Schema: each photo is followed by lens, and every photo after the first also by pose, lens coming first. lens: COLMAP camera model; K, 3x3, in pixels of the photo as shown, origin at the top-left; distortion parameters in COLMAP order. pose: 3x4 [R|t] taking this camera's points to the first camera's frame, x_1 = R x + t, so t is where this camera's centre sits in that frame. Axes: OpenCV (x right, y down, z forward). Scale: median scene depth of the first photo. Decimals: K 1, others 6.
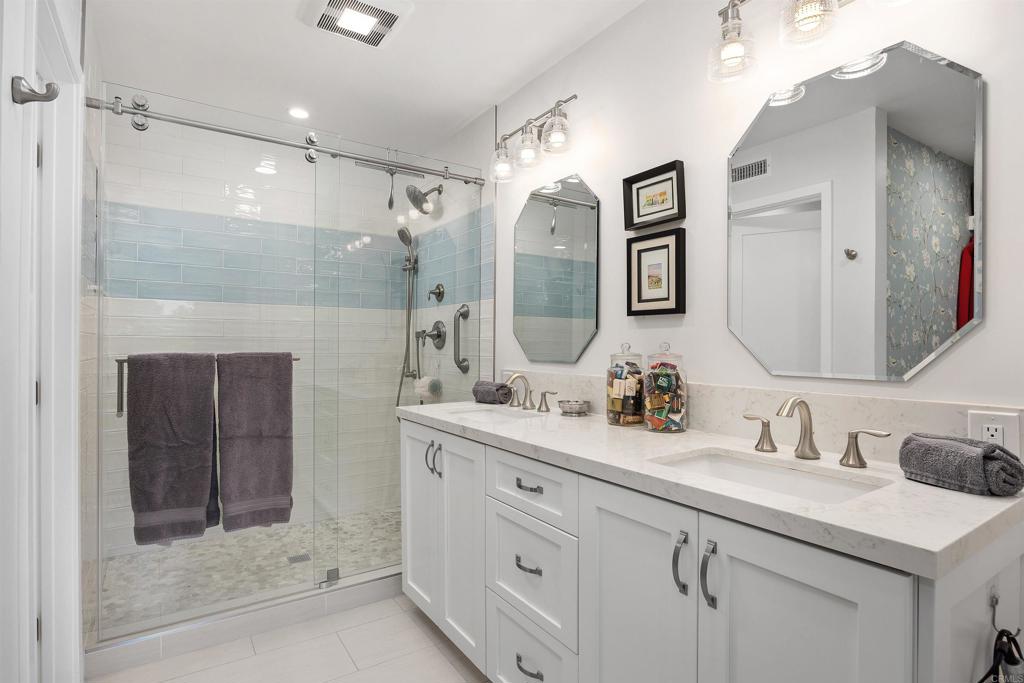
lens RADIAL K [[529.2, 0, 512.5], [0, 529.2, 343.2], [0, 0, 1]] dist [-0.000850, -0.000010]
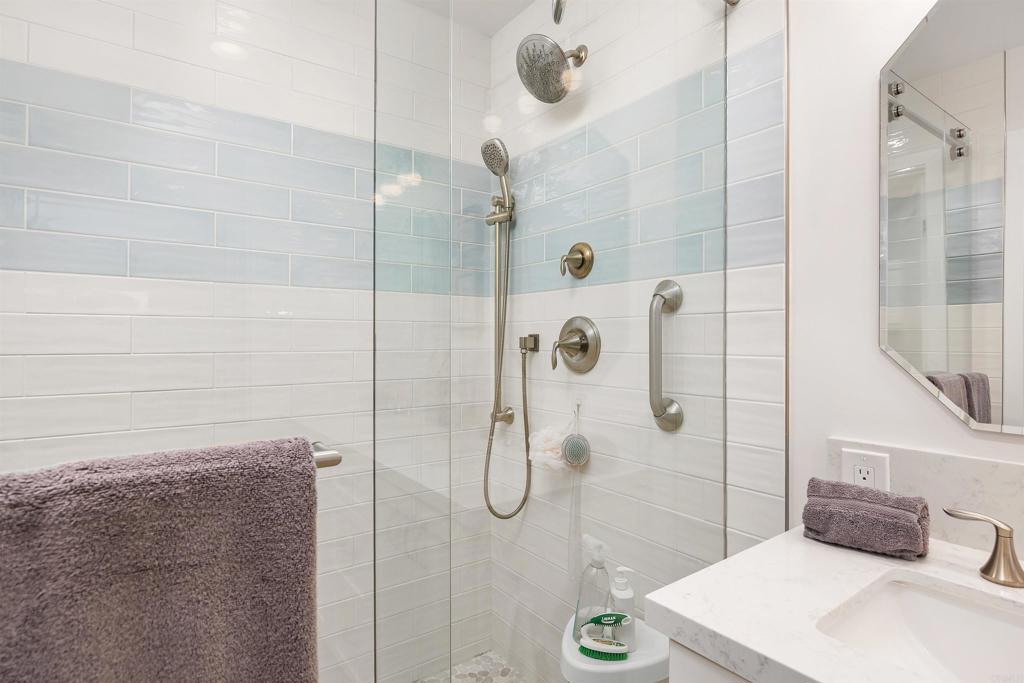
lens RADIAL K [[529.2, 0, 512.3], [0, 529.2, 337.0], [0, 0, 1]] dist [-0.000850, -0.000010]
pose [[0.999155, -0.003036, 0.040991, -0.217033], [0.003056, 0.999995, -0.000419, -0.021897], [-0.040990, 0.000544, 0.999159, 0.484580]]
